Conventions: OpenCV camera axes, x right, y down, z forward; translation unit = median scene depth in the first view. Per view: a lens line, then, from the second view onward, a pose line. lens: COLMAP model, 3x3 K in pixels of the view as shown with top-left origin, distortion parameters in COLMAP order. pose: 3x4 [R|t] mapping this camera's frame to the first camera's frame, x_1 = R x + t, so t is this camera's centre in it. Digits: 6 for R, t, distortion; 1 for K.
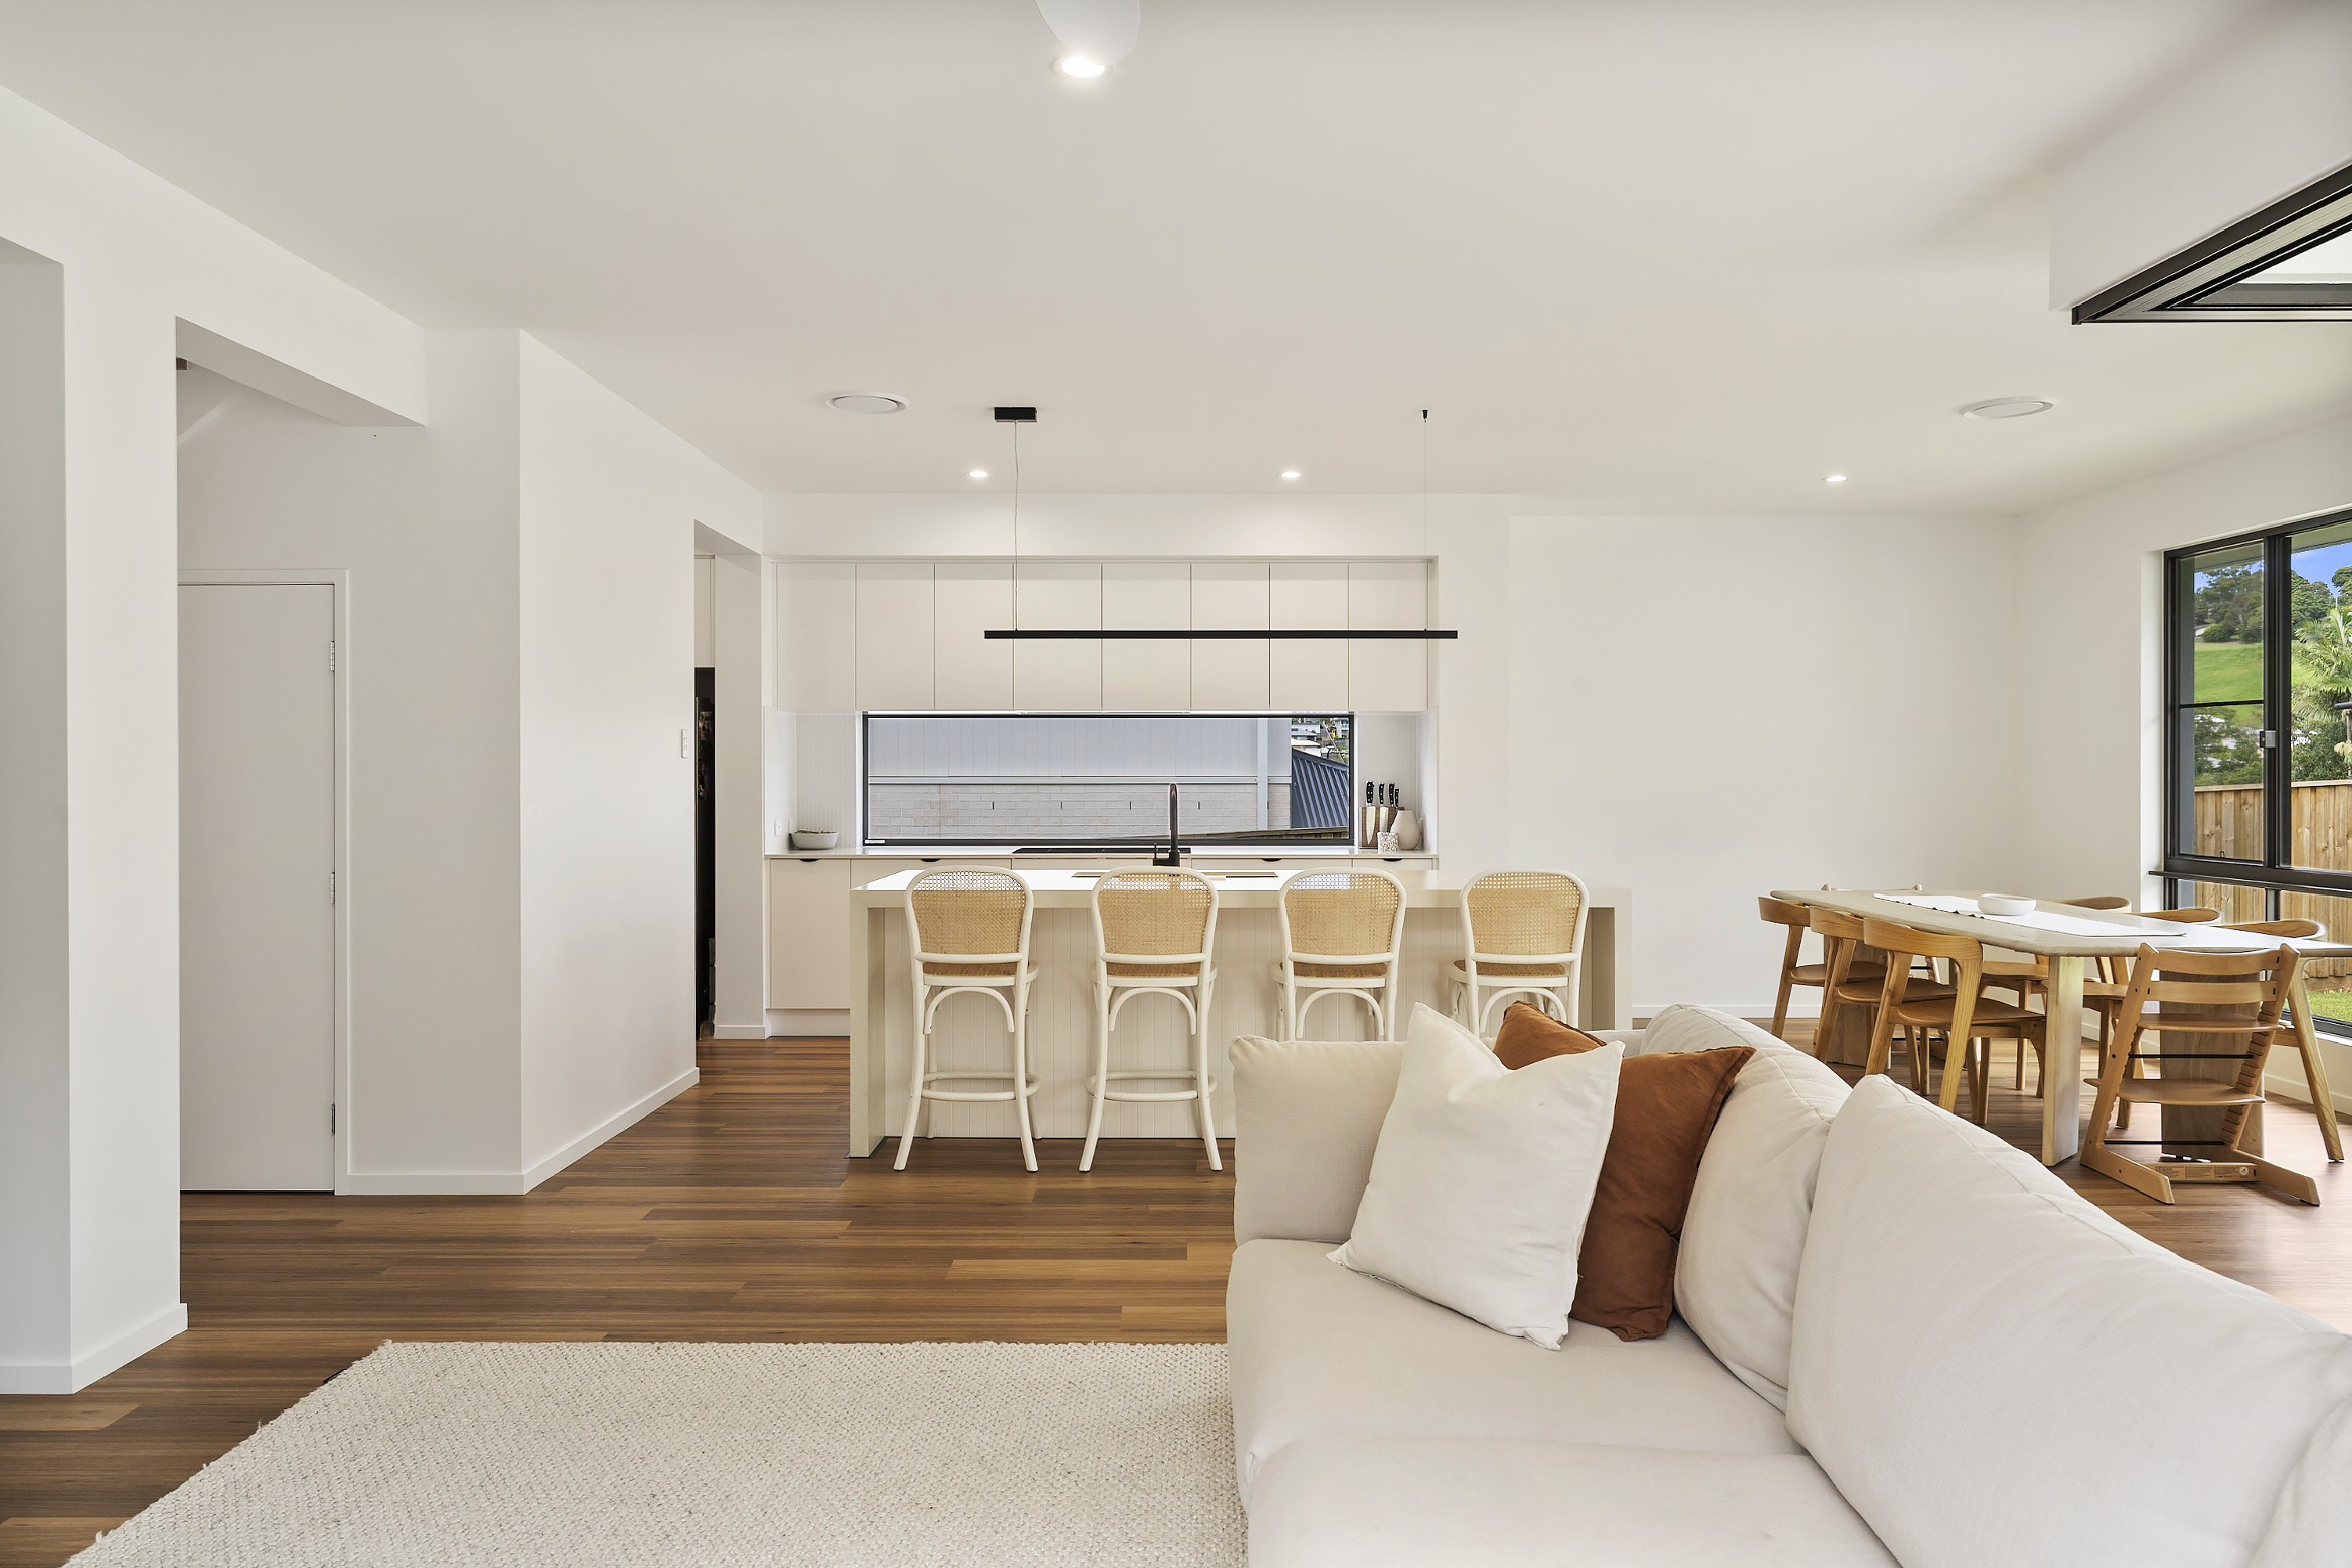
lens RADIAL K [[1564.4, 0, 1176.0], [0, 1564.4, 784.0], [0, 0, 1]] dist [-0.000305, 0.000216]
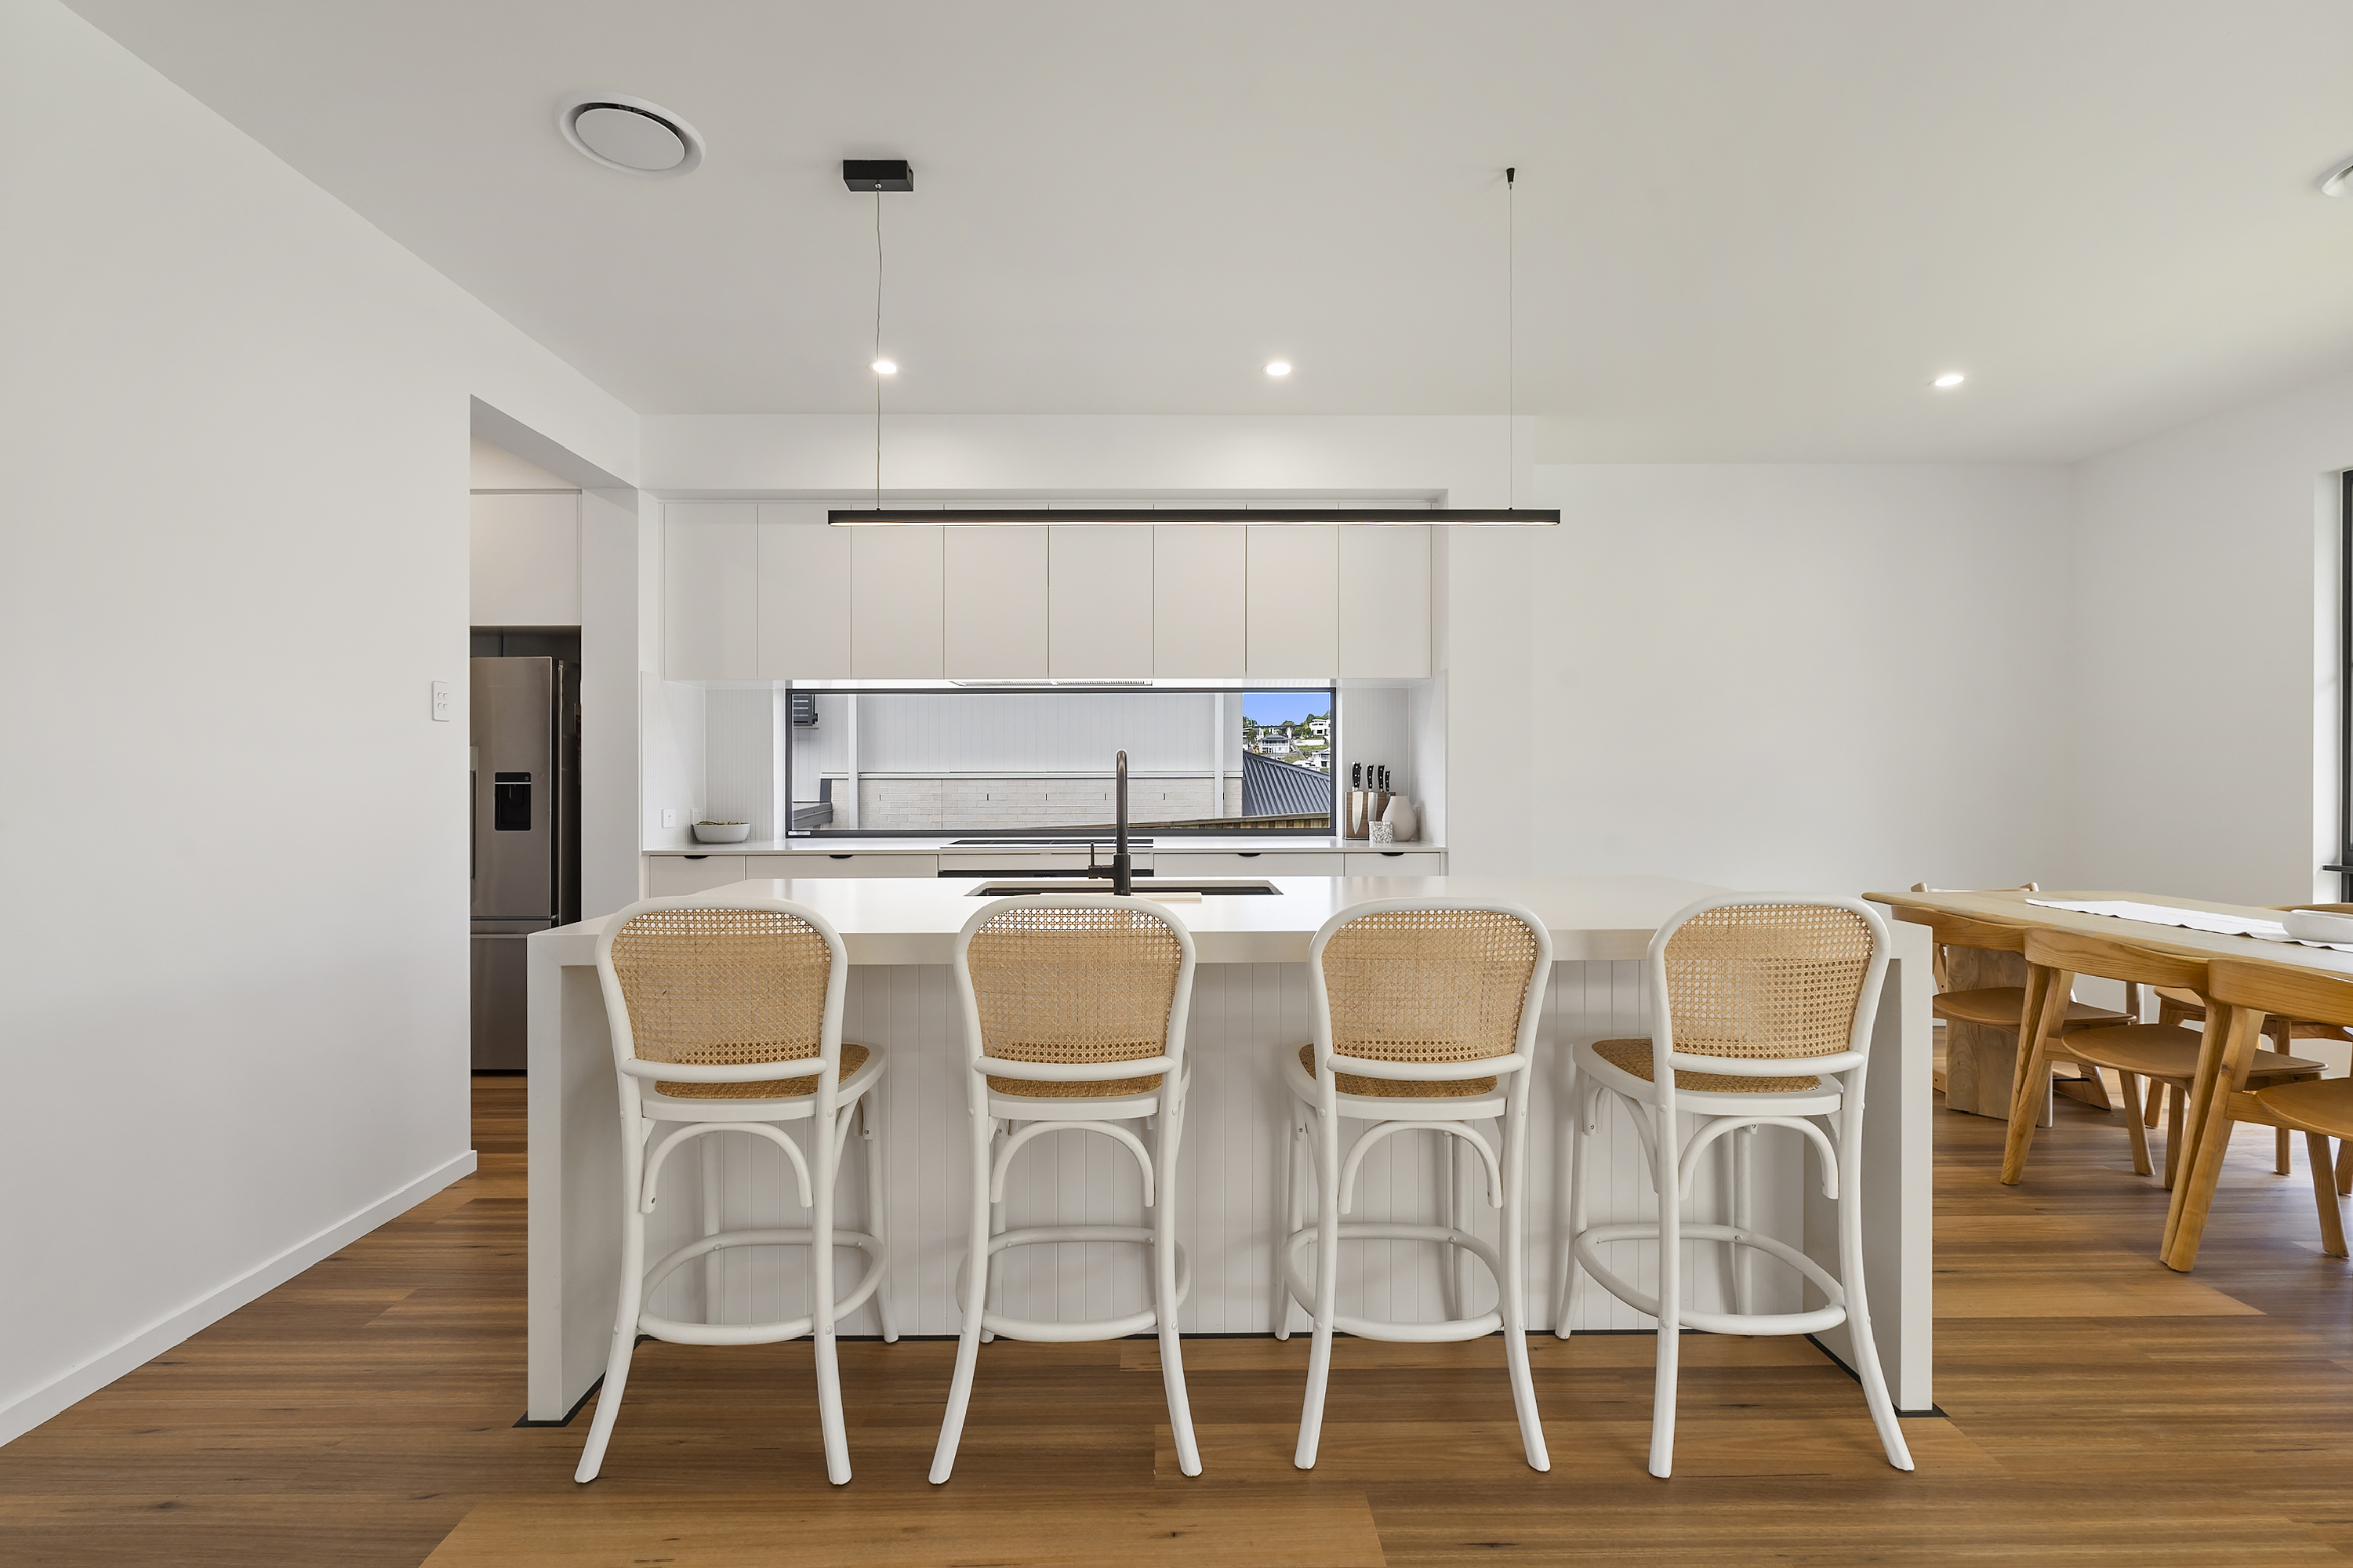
lens RADIAL K [[1077.8, 0, 1207.5], [0, 1077.8, 676.7], [0, 0, 1]] dist [0.001177, 0.000100]
pose [[0.998536, 0.002858, 0.054009, 0.007000], [0.002556, 0.994994, -0.099907, 0.010784], [-0.054024, 0.099899, 0.993530, 0.405748]]
